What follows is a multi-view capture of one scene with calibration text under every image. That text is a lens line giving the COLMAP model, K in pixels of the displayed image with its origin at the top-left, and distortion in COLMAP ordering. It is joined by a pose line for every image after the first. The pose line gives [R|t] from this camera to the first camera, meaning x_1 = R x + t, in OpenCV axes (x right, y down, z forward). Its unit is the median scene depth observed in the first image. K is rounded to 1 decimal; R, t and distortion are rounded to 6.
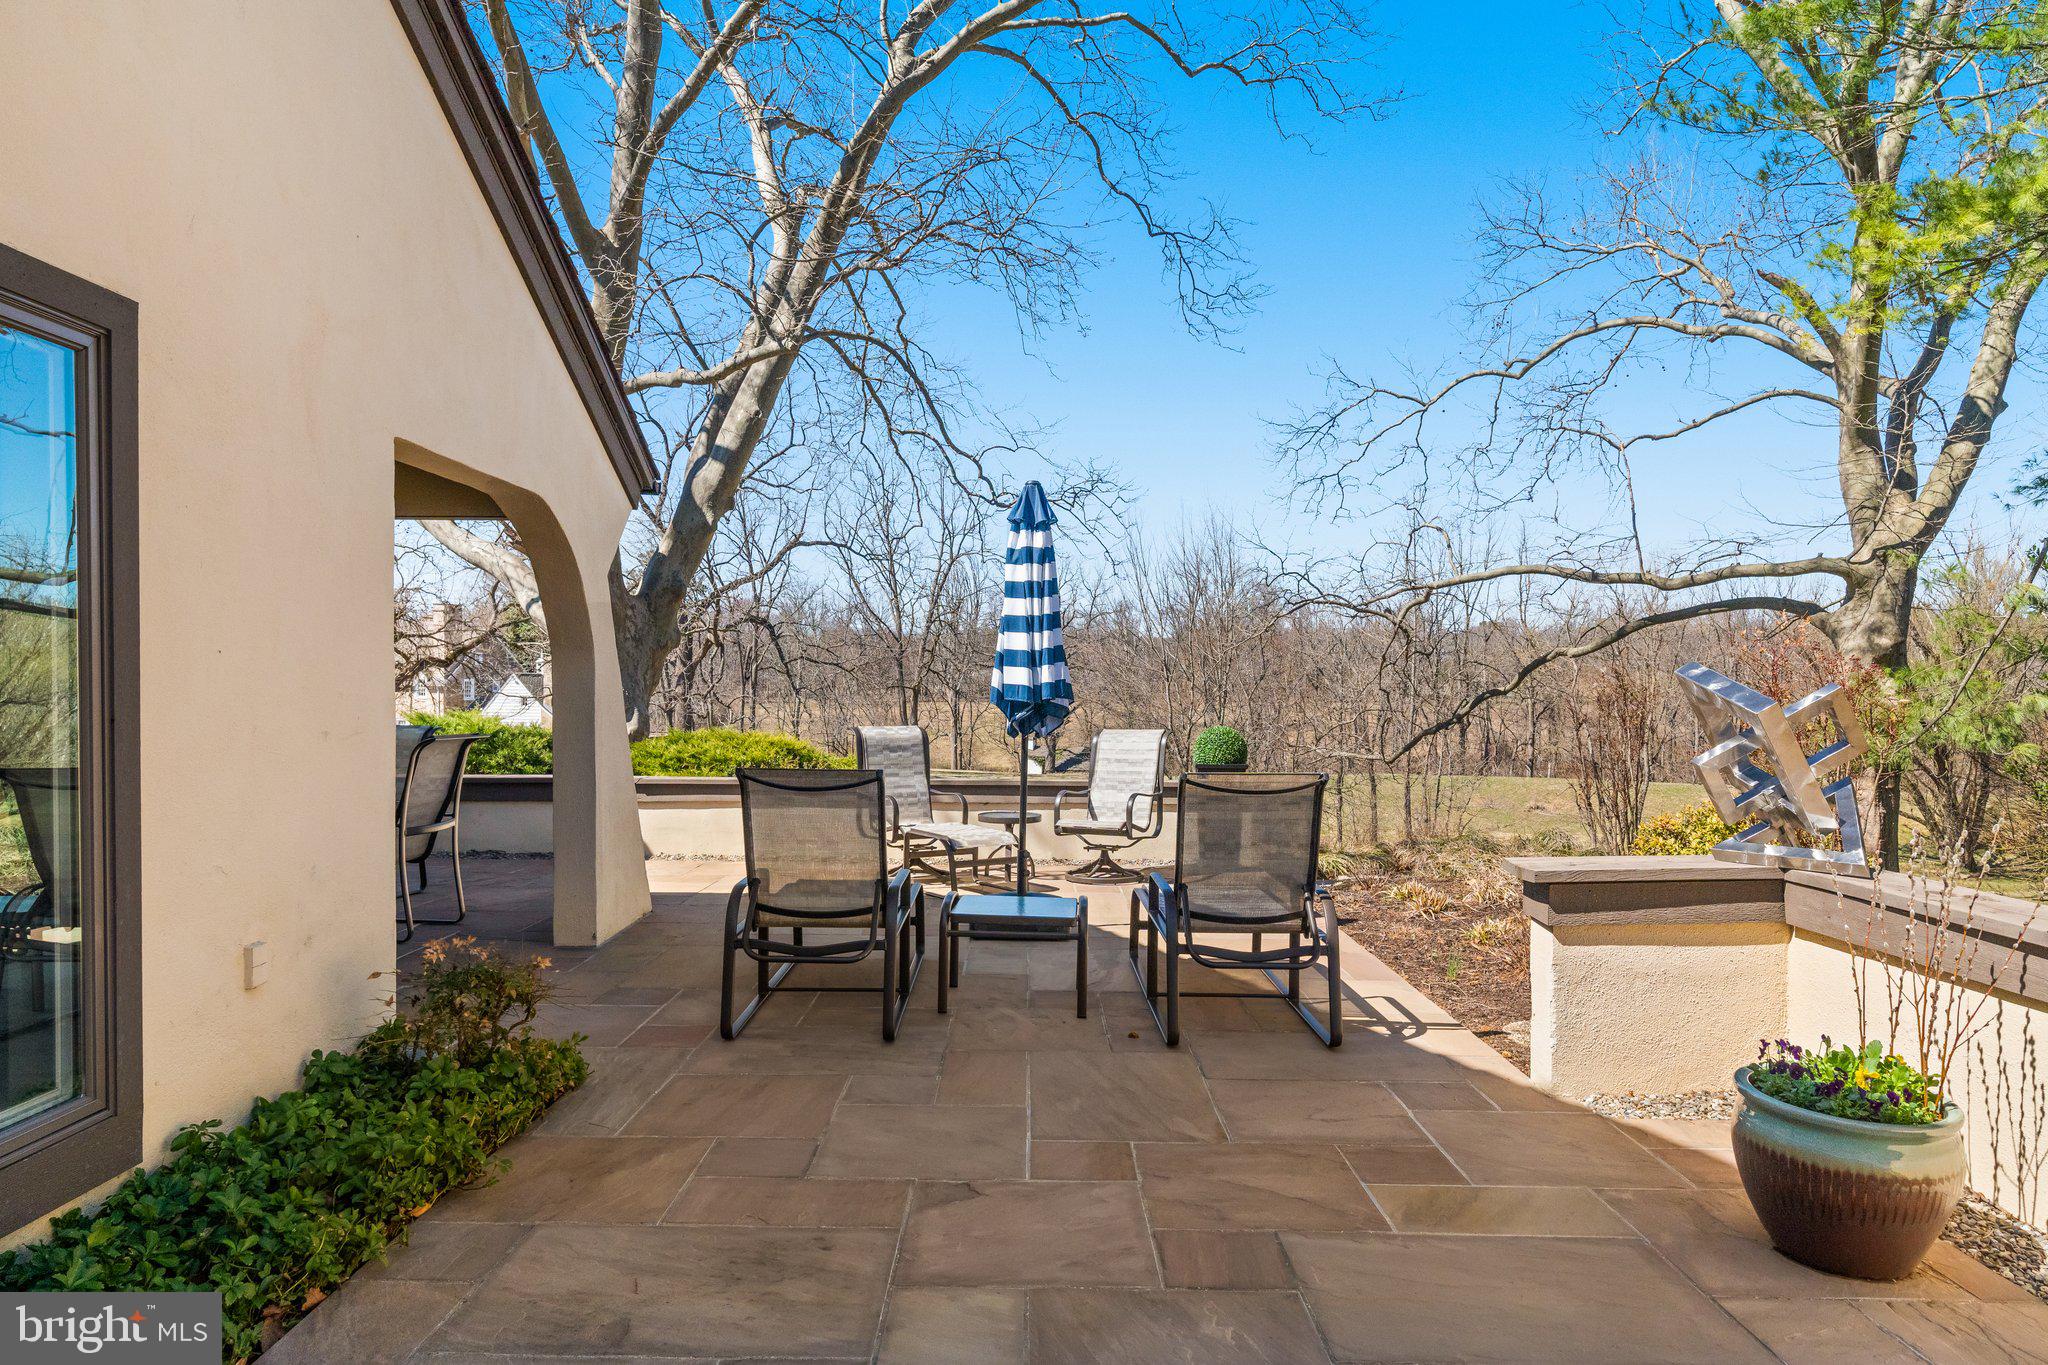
lens RADIAL K [[1264.4, 0, 1025.9], [0, 1264.4, 704.0], [0, 0, 1]] dist [-0.001957, 0.002932]
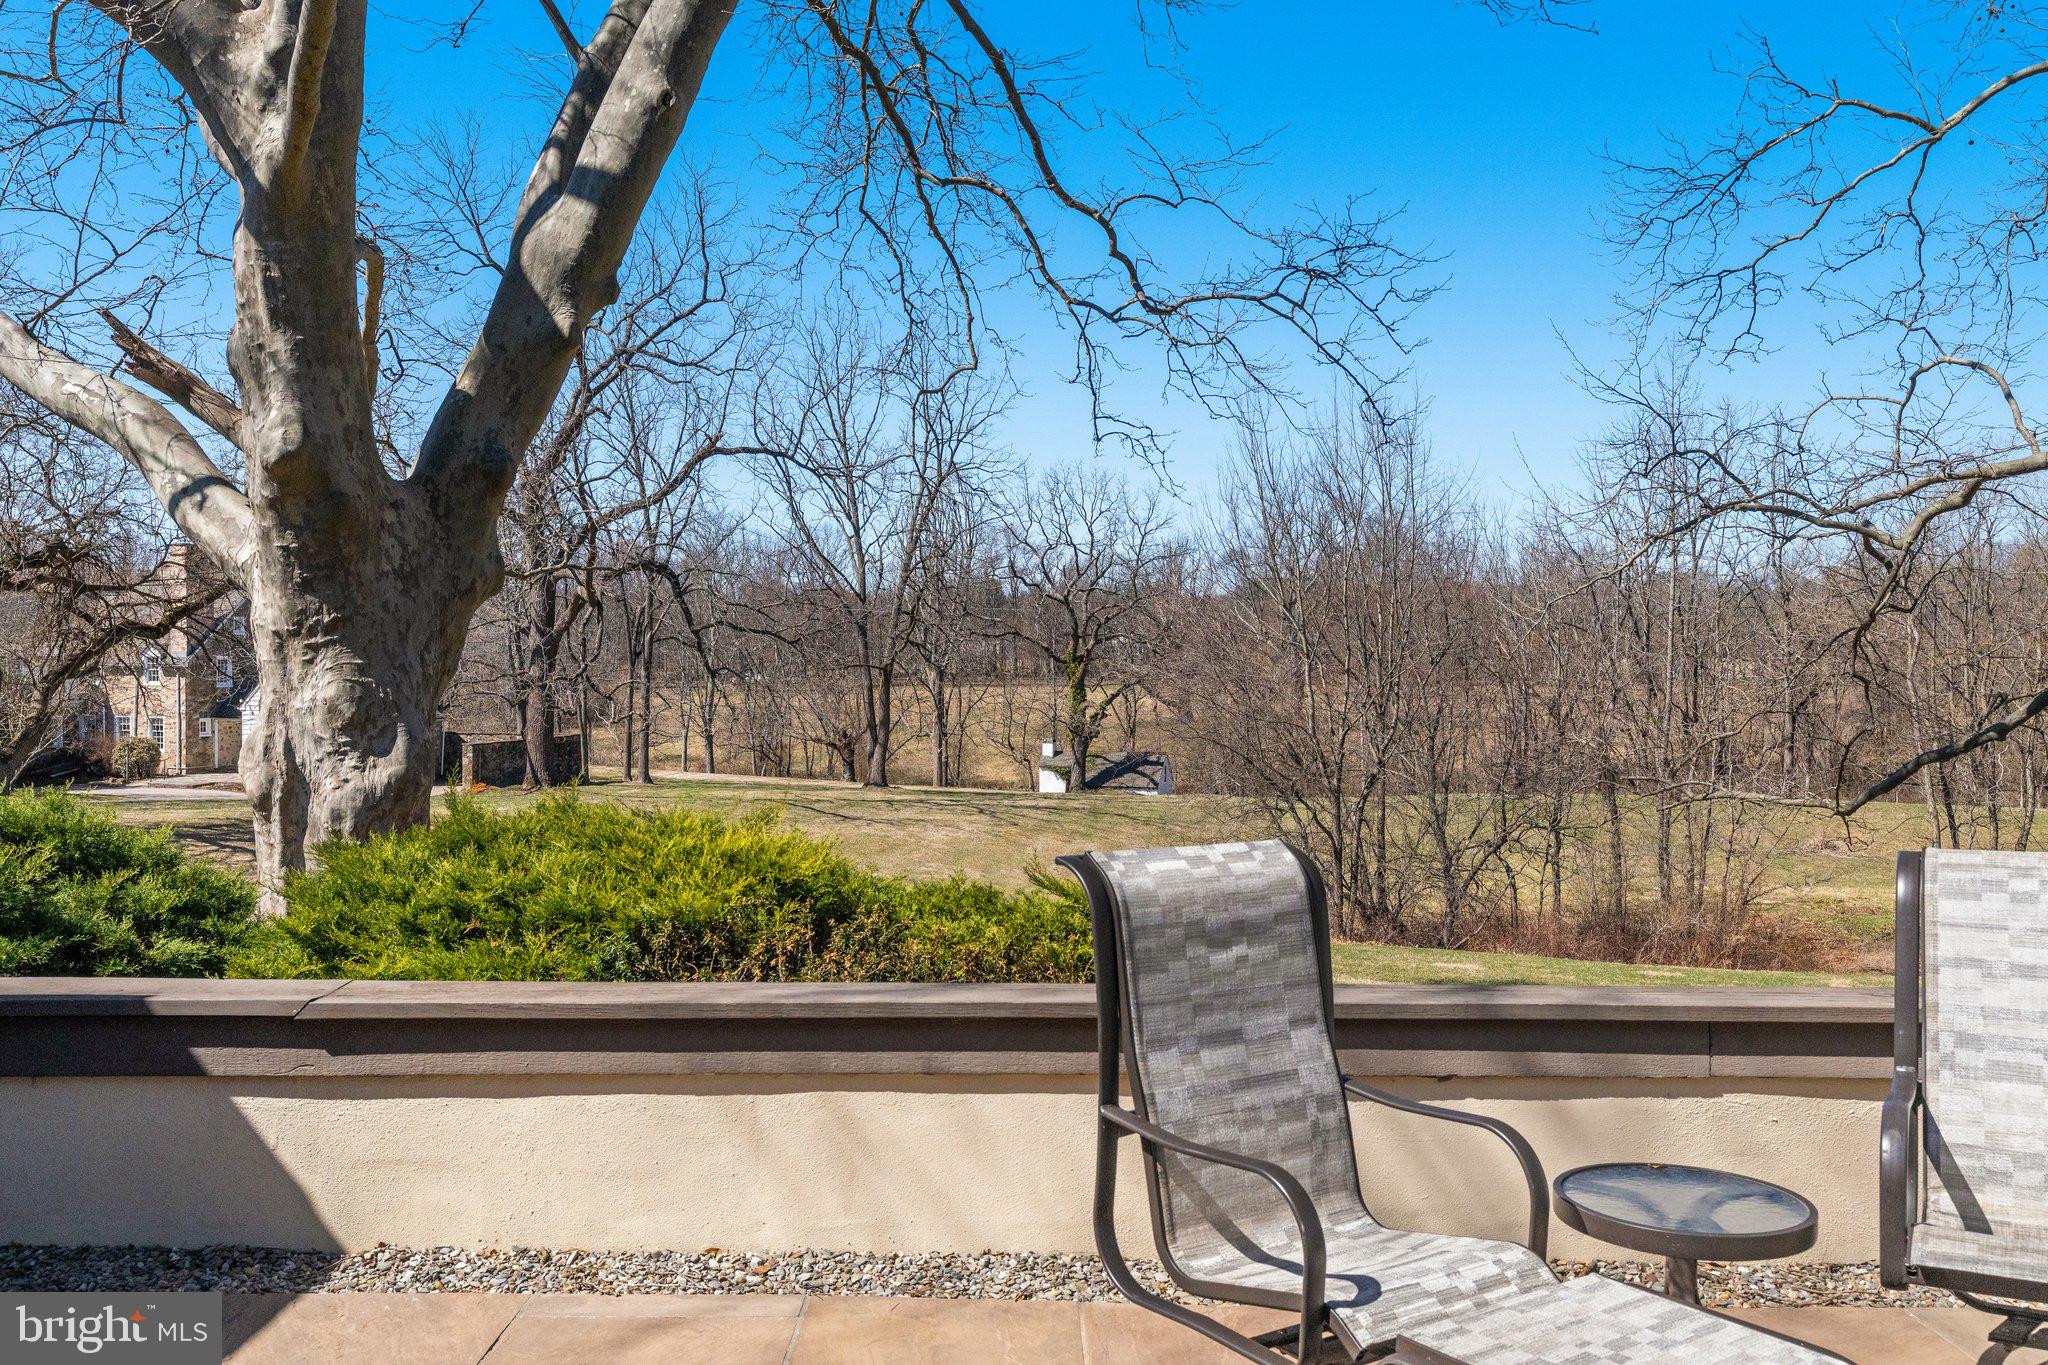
lens RADIAL K [[1740.7, 0, 1016.2], [0, 1740.7, 679.4], [0, 0, 1]] dist [0.012841, 0.004562]
pose [[0.999995, -0.002451, -0.002065, -0.070160], [0.002441, 0.999986, -0.004659, -0.008080], [0.002076, 0.004654, 0.999987, 0.303661]]
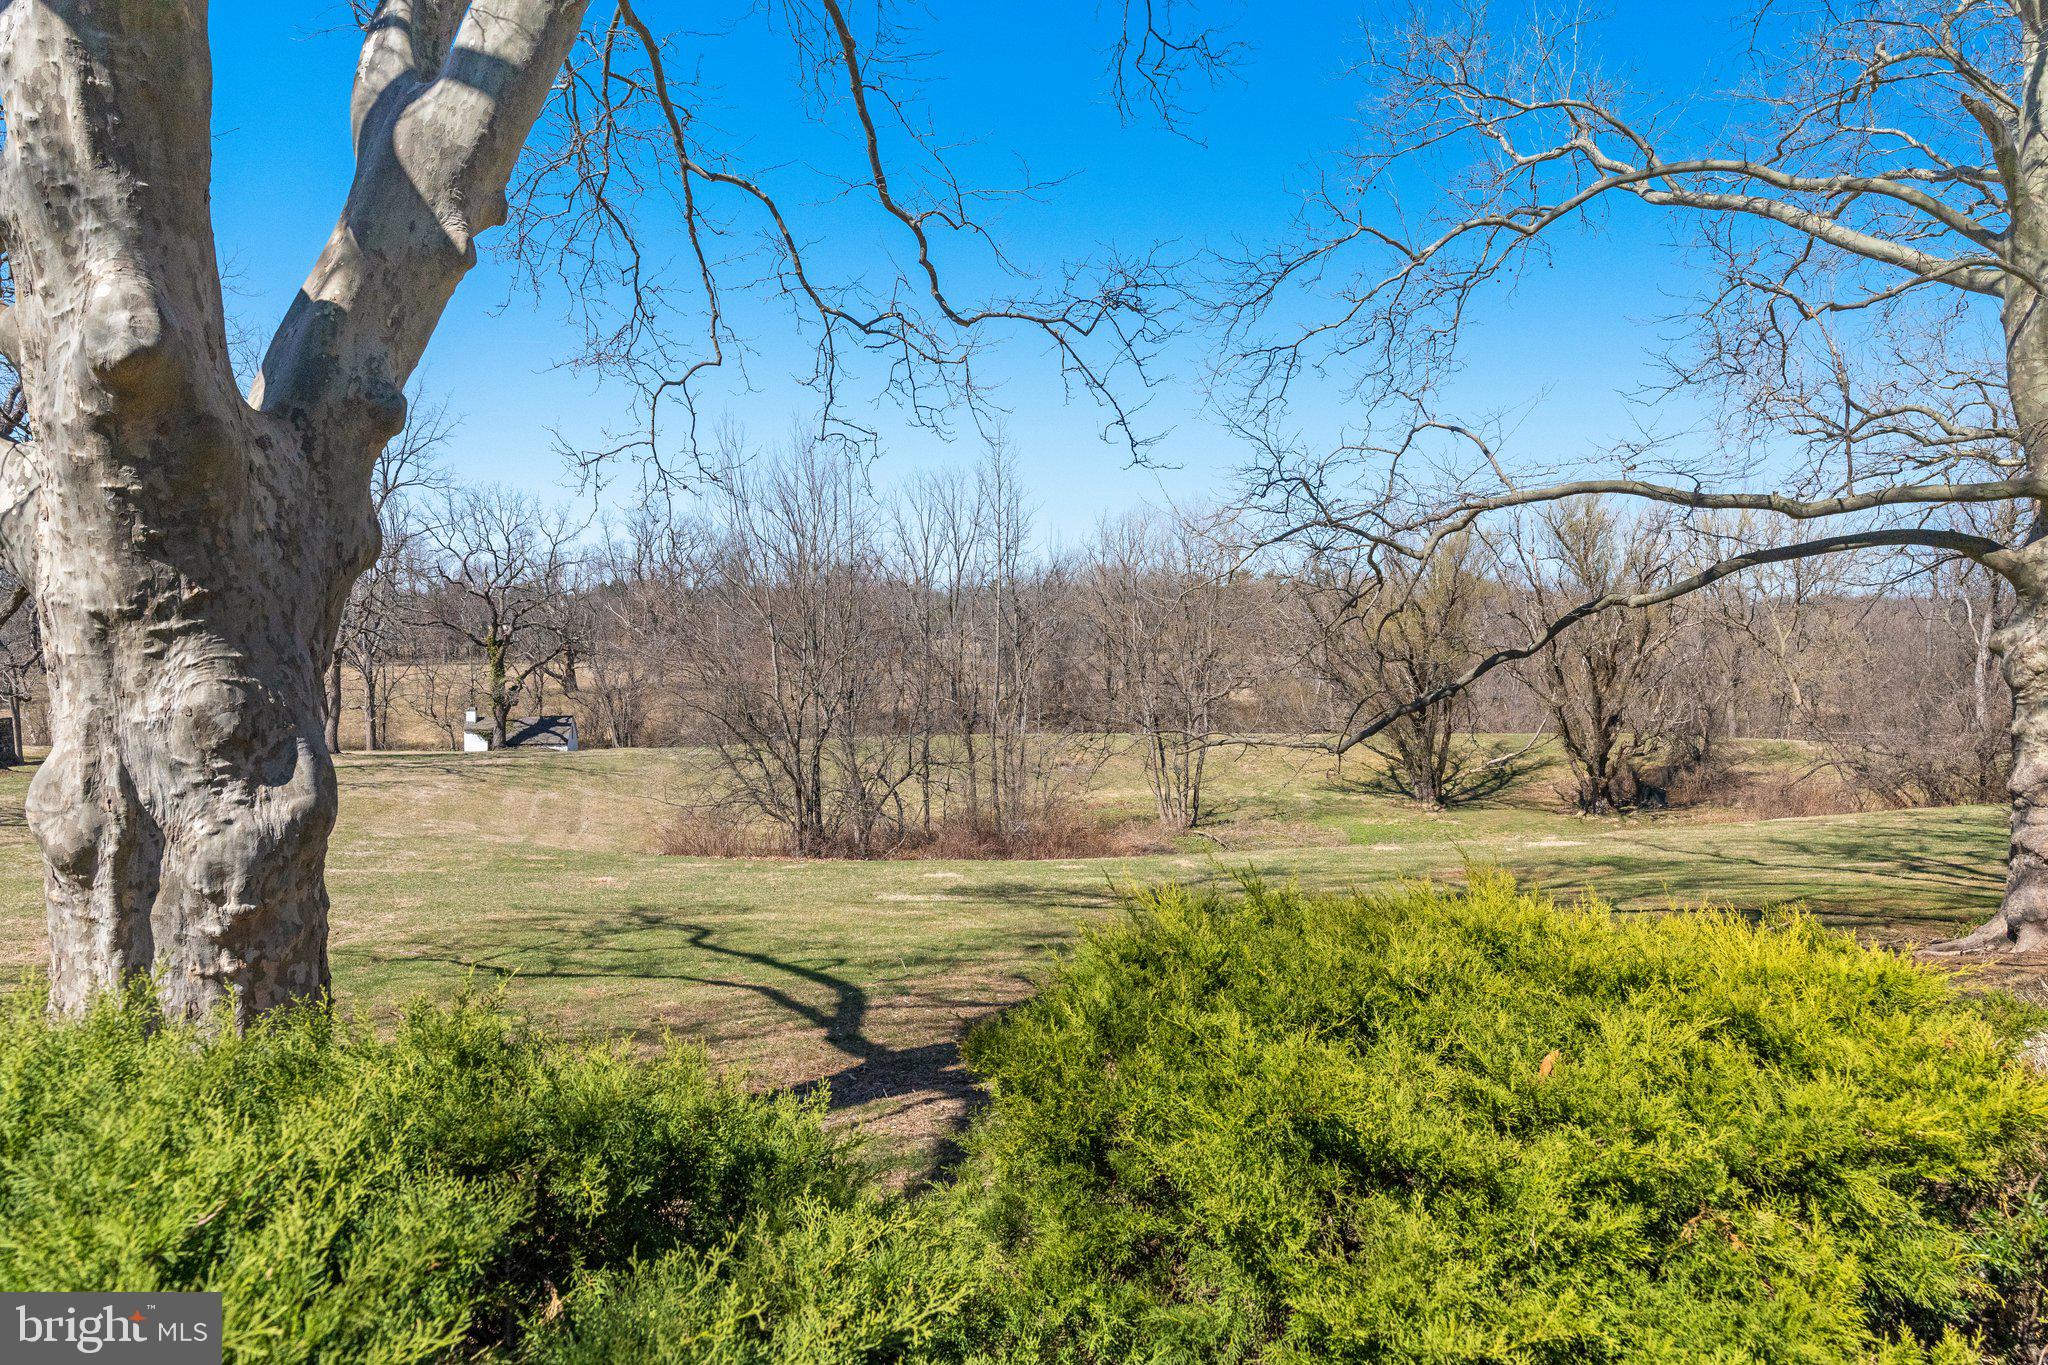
lens RADIAL K [[1243.2, 0, 1024.0], [0, 1243.2, 682.5], [0, 0, 1]] dist [-0.001747, 0.002132]
pose [[0.893088, -0.023512, 0.449266, -0.231015], [0.015644, 0.999652, 0.021217, -0.013218], [-0.449609, -0.011920, 0.893146, 0.502267]]
